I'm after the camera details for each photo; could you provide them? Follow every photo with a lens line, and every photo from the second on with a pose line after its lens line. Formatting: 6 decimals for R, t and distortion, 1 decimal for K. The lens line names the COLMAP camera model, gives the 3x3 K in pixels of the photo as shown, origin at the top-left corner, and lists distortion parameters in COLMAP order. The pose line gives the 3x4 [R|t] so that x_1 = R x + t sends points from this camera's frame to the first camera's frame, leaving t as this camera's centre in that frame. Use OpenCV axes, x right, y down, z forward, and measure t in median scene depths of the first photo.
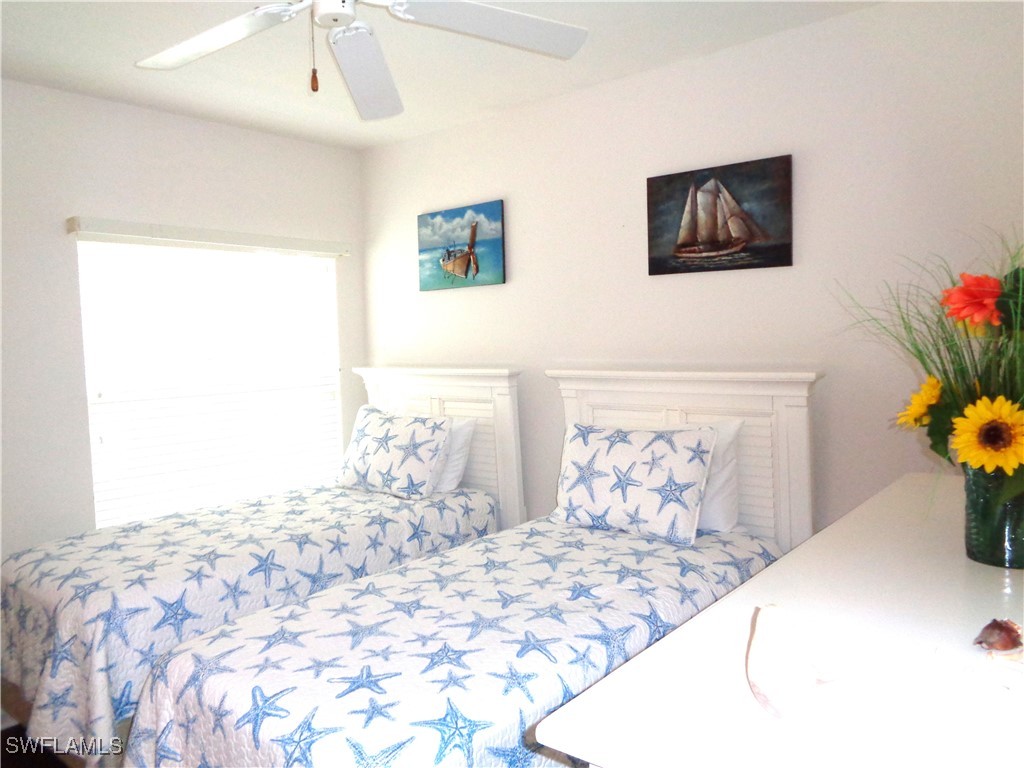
lens RADIAL K [[770.2, 0, 518.1], [0, 770.2, 384.2], [0, 0, 1]] dist [0.011295, -0.005361]
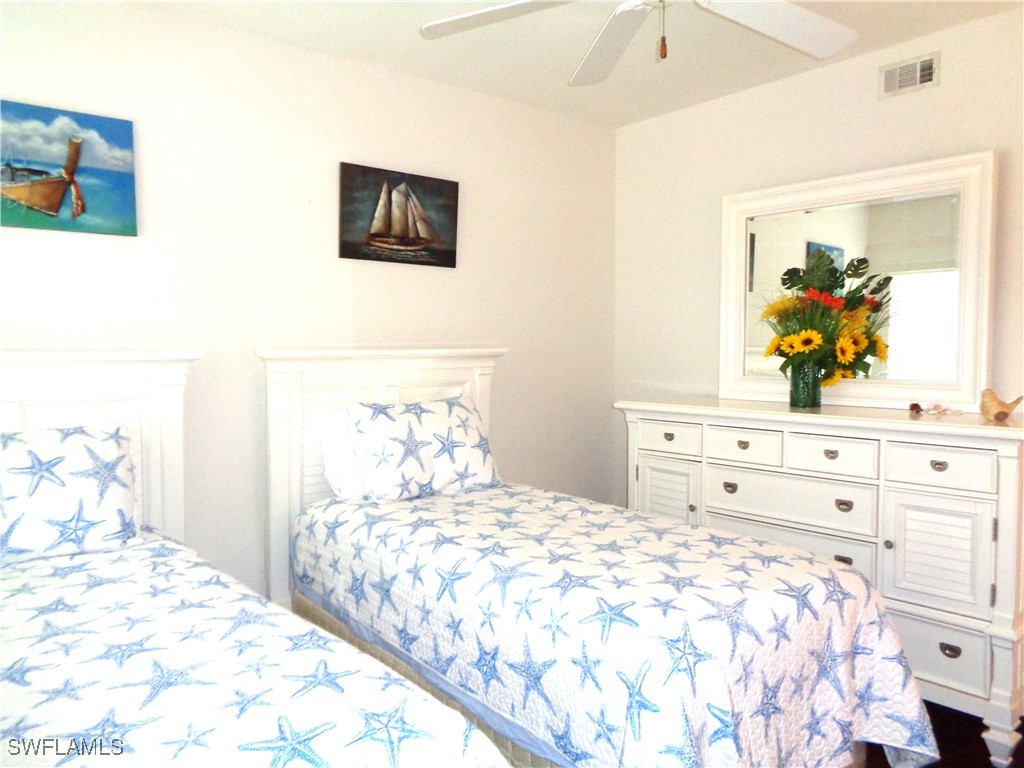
lens RADIAL K [[770.2, 0, 518.0], [0, 770.2, 382.4], [0, 0, 1]] dist [0.011295, -0.005361]
pose [[0.162878, -0.022363, 0.986393, -0.833170], [0.061146, 0.998050, 0.012530, 0.025818], [-0.984750, 0.058273, 0.163928, 0.641012]]
